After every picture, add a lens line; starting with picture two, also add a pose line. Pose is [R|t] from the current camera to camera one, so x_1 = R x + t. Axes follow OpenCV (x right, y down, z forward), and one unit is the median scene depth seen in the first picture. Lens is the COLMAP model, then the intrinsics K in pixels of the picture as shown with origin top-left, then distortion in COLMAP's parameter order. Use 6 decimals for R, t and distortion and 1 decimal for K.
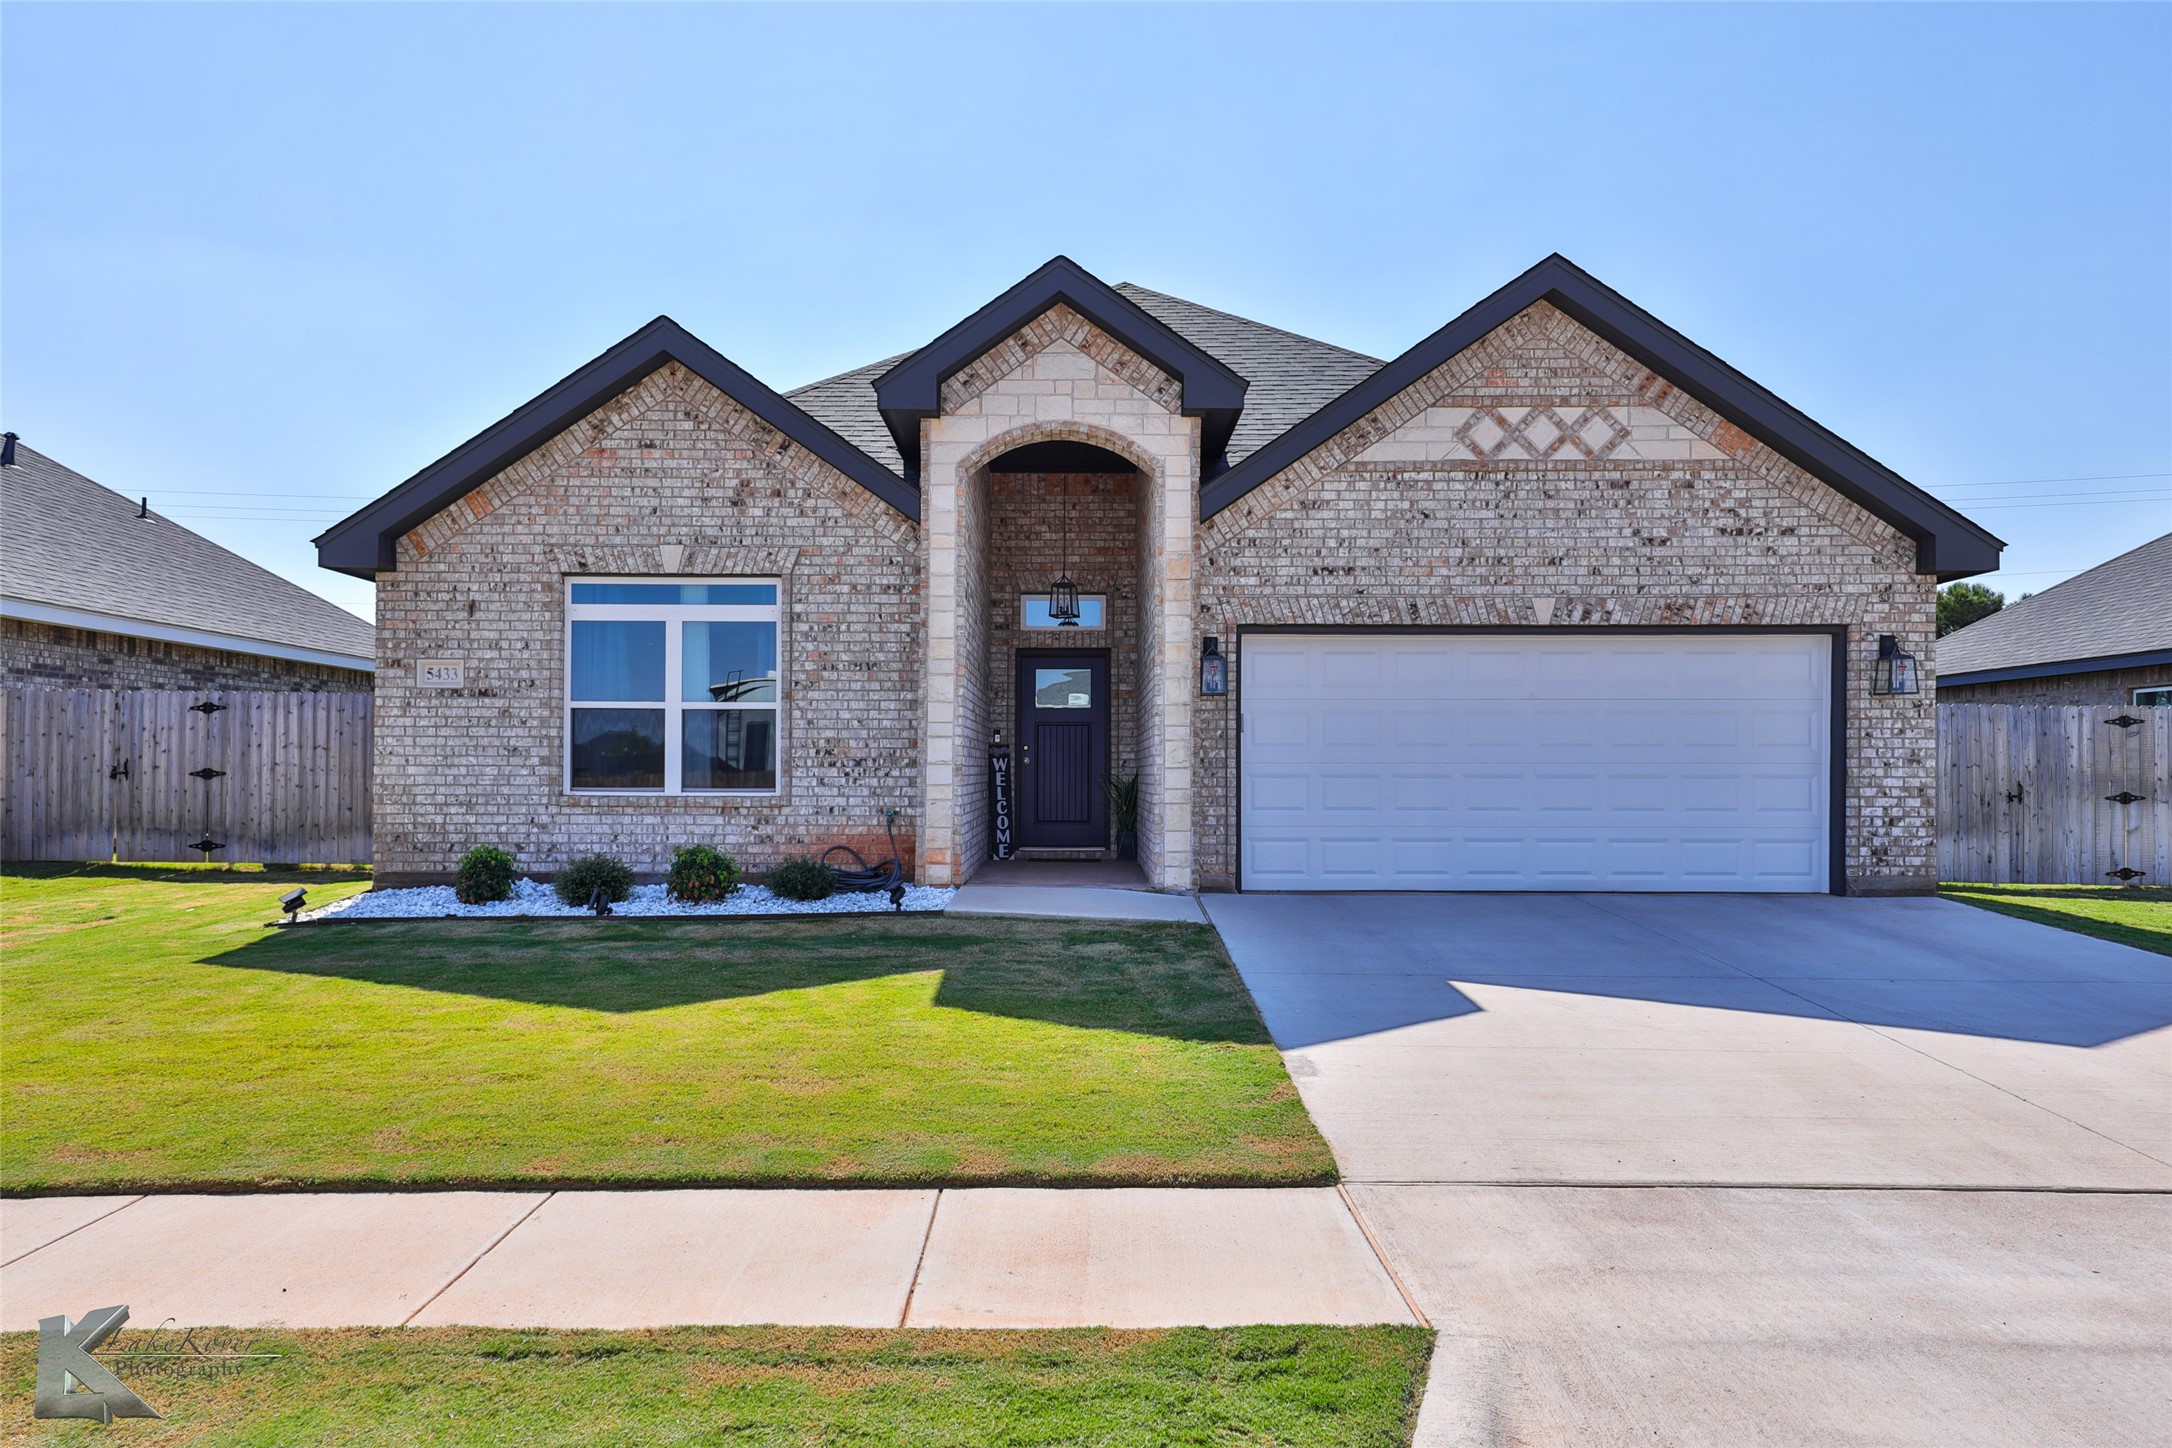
lens RADIAL K [[1412.8, 0, 1089.9], [0, 1412.8, 760.4], [0, 0, 1]] dist [0.037227, -0.002981]
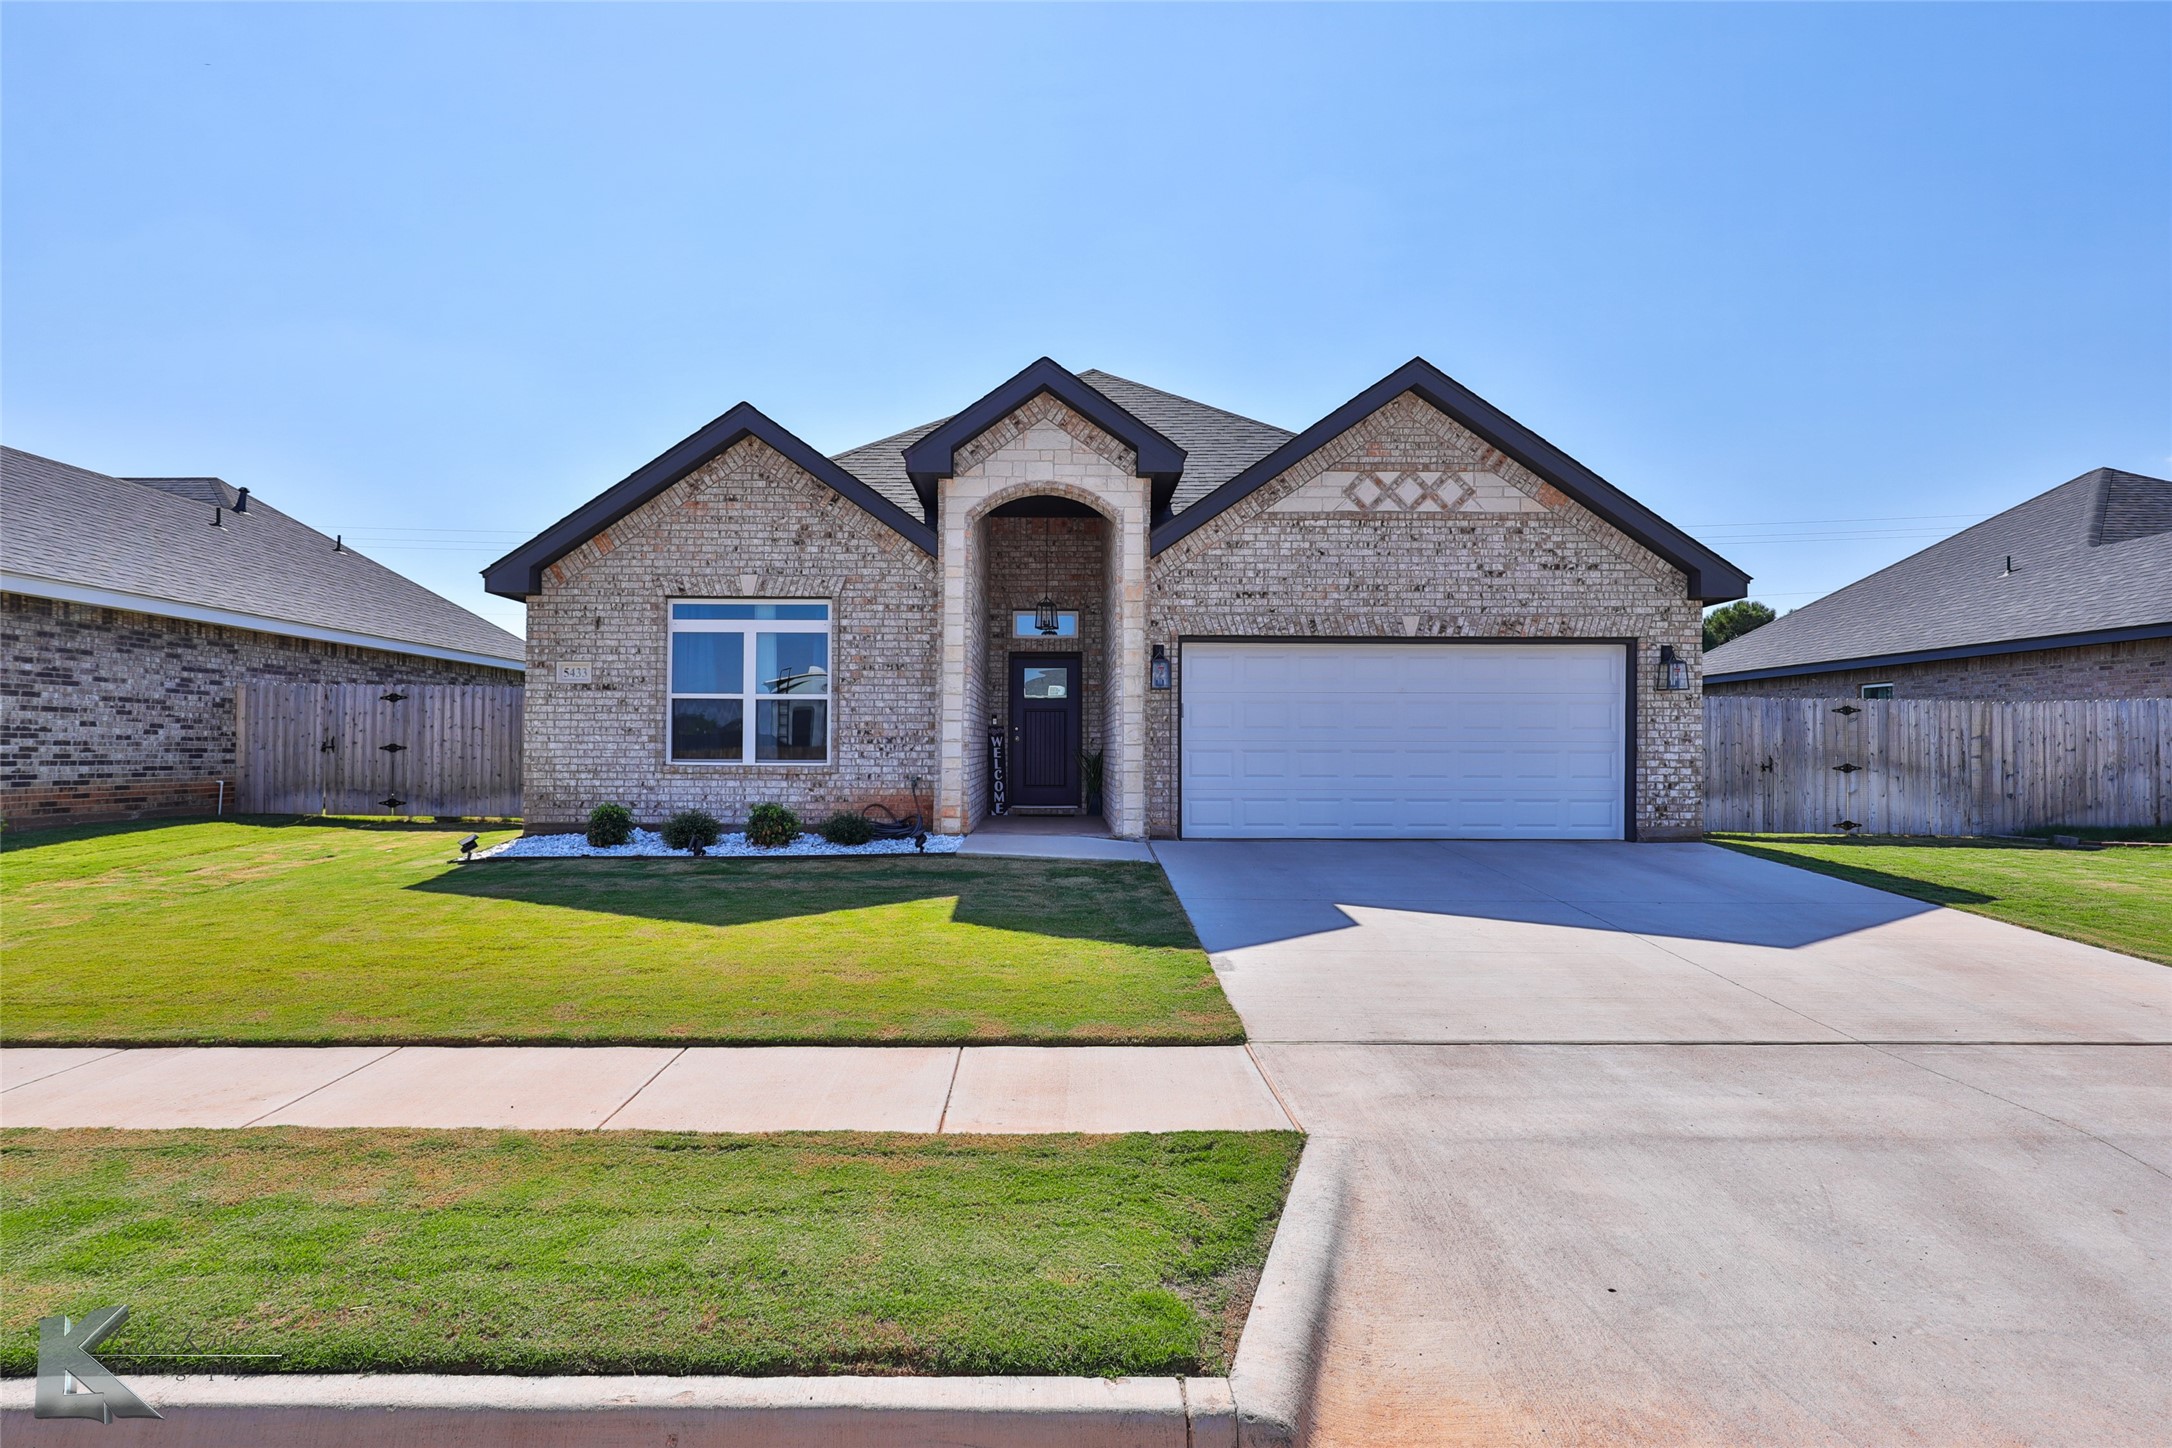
lens RADIAL K [[1132.2, 0, 1069.1], [0, 1132.2, 733.2], [0, 0, 1]] dist [0.001745, -0.001055]
pose [[0.999991, 0.001335, 0.004001, -0.001816], [-0.001320, 0.999993, -0.003610, -0.001386], [-0.004006, 0.003605, 0.999985, -0.050767]]
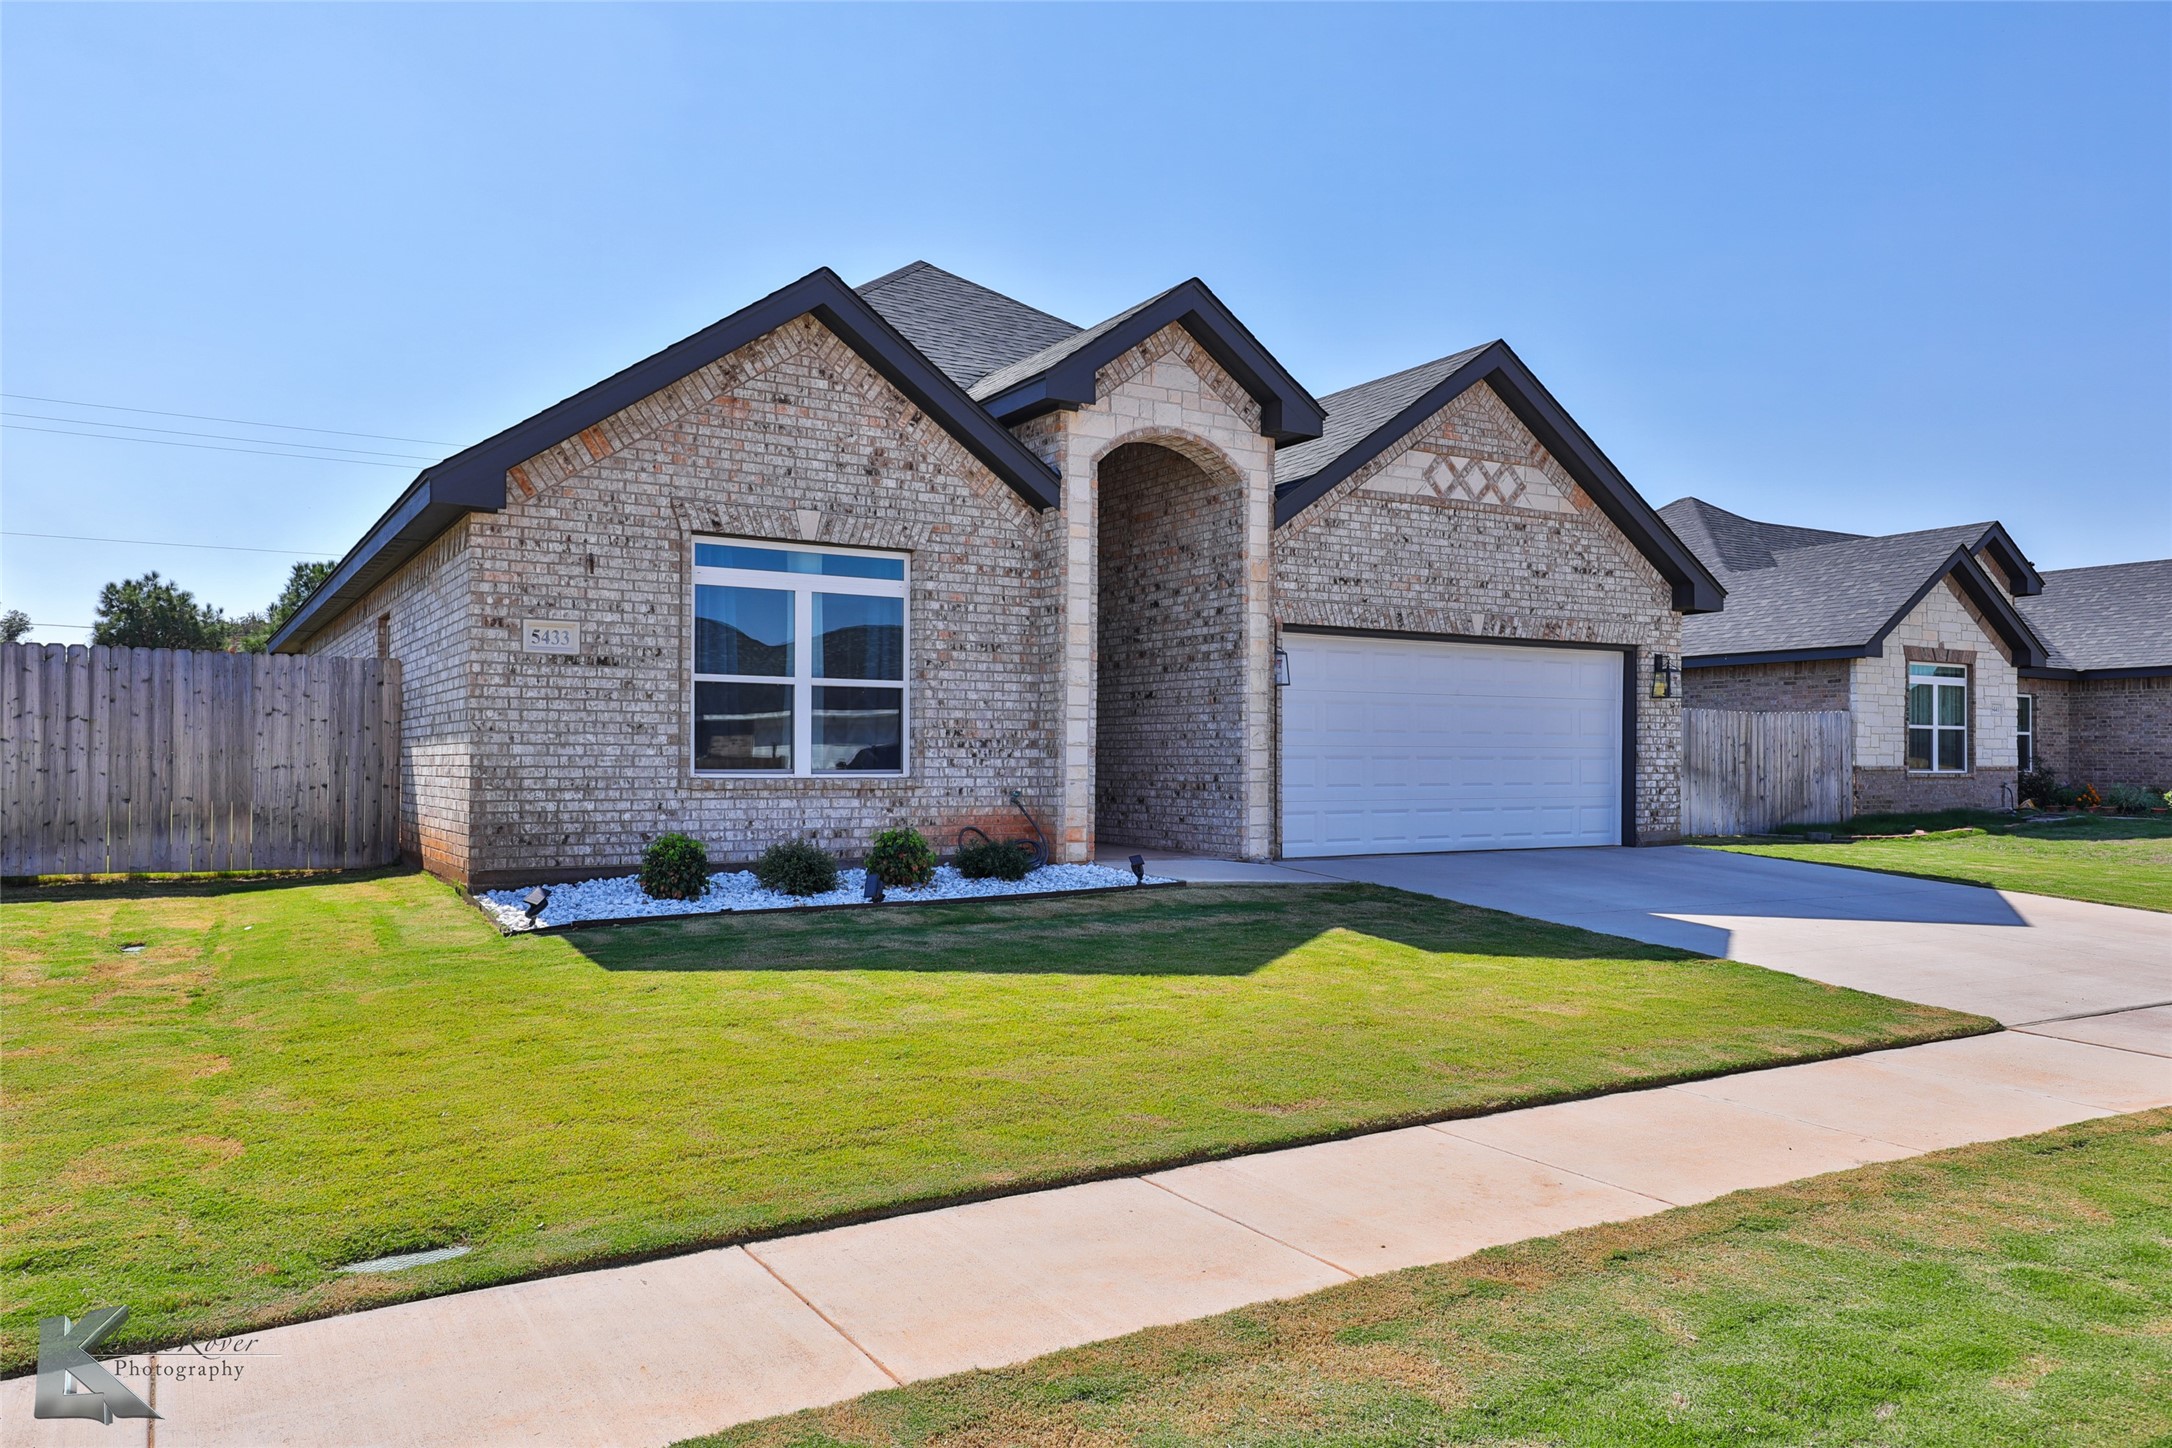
lens RADIAL K [[1494.9, 0, 1096.6], [0, 1494.9, 744.3], [0, 0, 1]] dist [0.051738, 0.000066]
pose [[0.852901, 0.005095, 0.522049, -0.649157], [-0.006034, 0.999982, 0.000100, 0.001594], [-0.522038, -0.003235, 0.852916, 0.055042]]
